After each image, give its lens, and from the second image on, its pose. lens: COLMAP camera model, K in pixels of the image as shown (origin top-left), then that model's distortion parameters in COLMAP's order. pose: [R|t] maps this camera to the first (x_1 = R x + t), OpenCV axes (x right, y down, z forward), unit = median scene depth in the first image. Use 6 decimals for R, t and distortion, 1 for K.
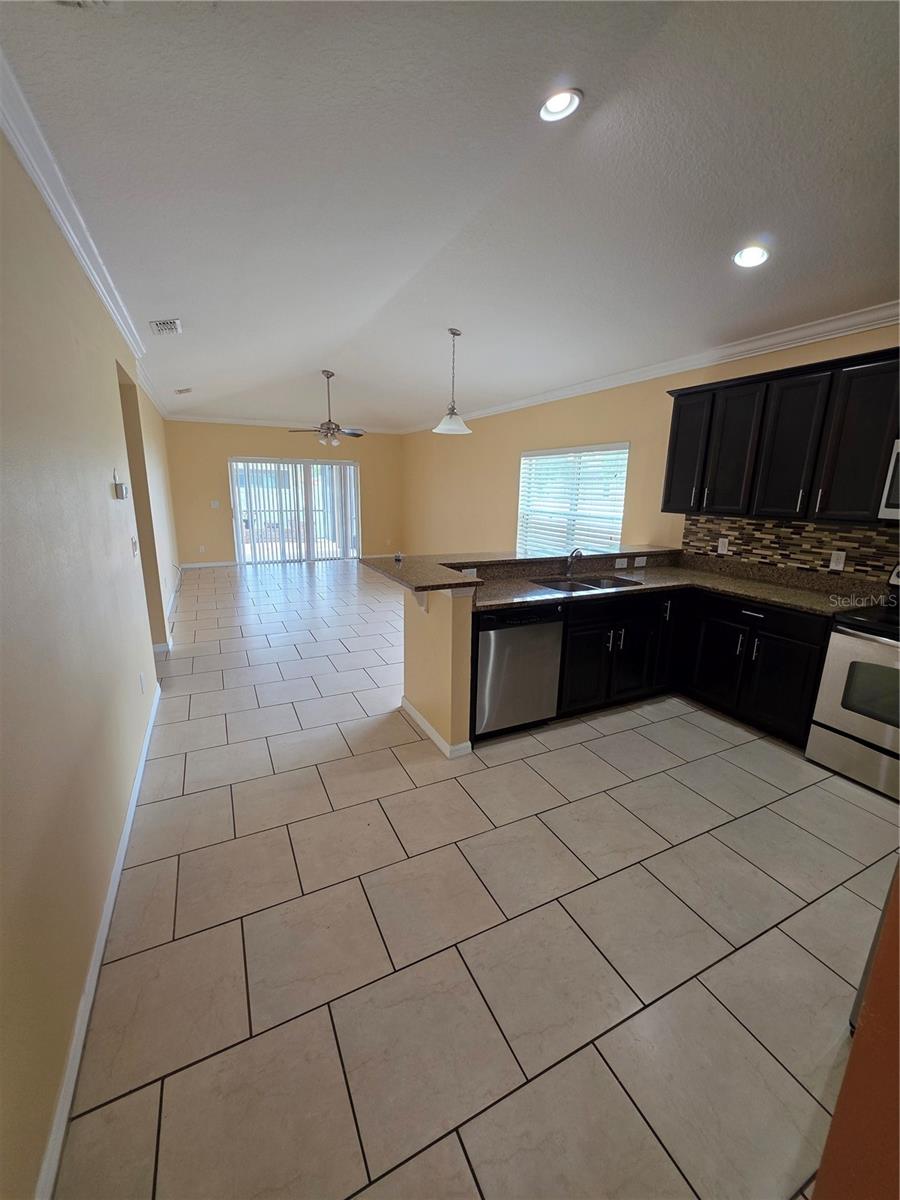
lens RADIAL K [[481.8, 0, 450.0], [0, 481.8, 600.0], [0, 0, 1]] dist [-0.001195, 0.000086]
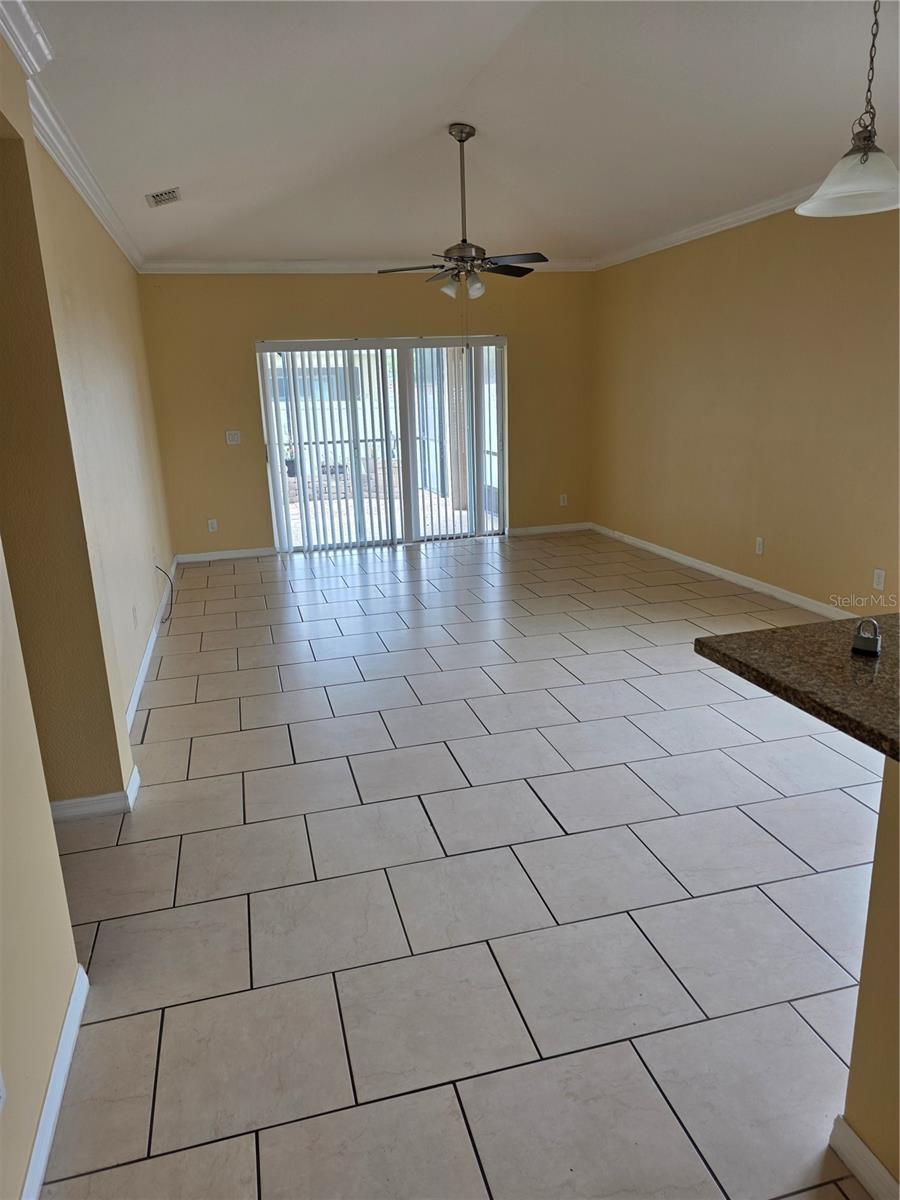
lens RADIAL K [[802.1, 0, 452.3], [0, 802.1, 631.7], [0, 0, 1]] dist [0.005205, -0.000475]
pose [[0.980203, 0.009850, -0.197751, -0.200895], [0.002770, 0.997982, 0.063437, -0.101839], [0.197977, -0.062729, 0.978197, 0.443720]]
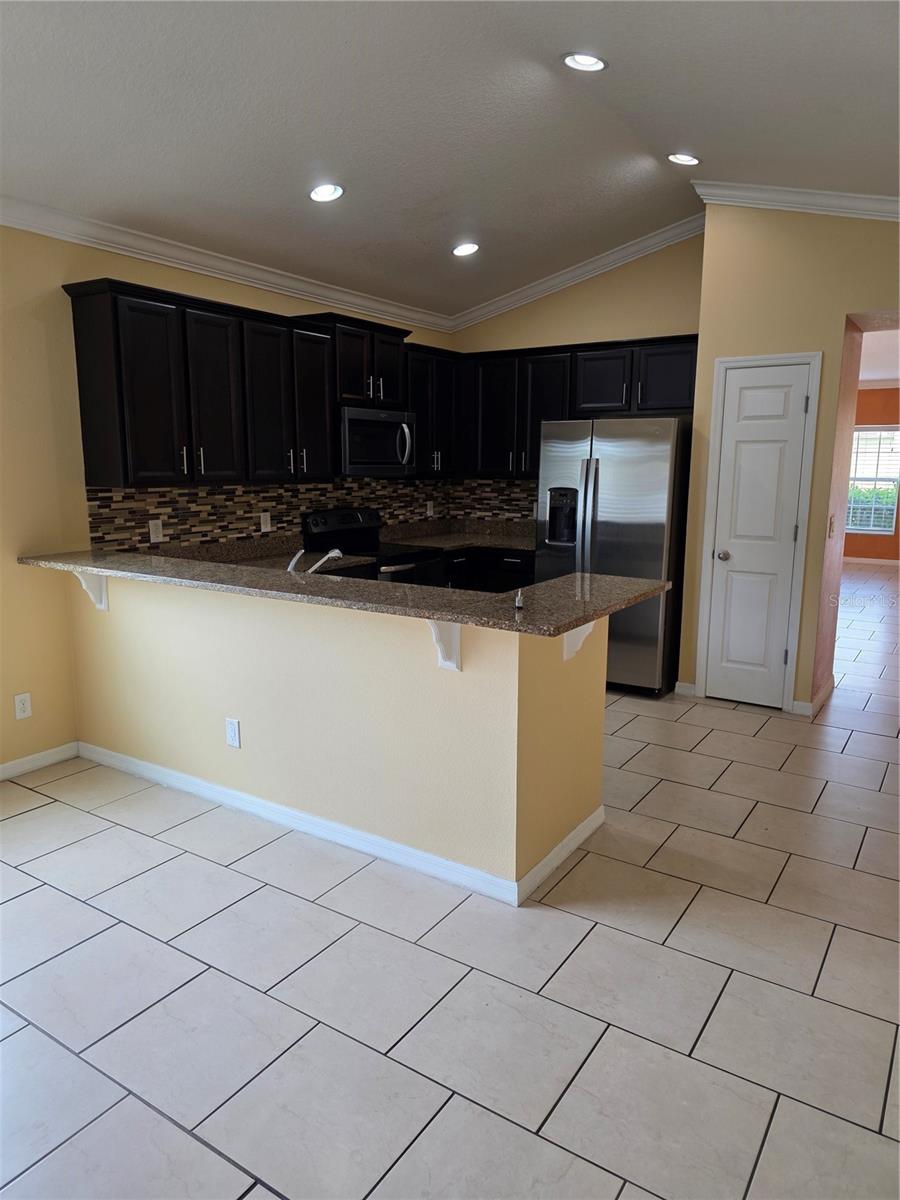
lens RADIAL K [[805.0, 0, 450.0], [0, 805.0, 600.0], [0, 0, 1]] dist [0.011453, 0.003940]
pose [[-0.506774, -0.174667, 0.844199, -0.623169], [0.179562, 0.936395, 0.301533, -0.290359], [-0.843171, 0.304395, -0.443177, 1.187613]]
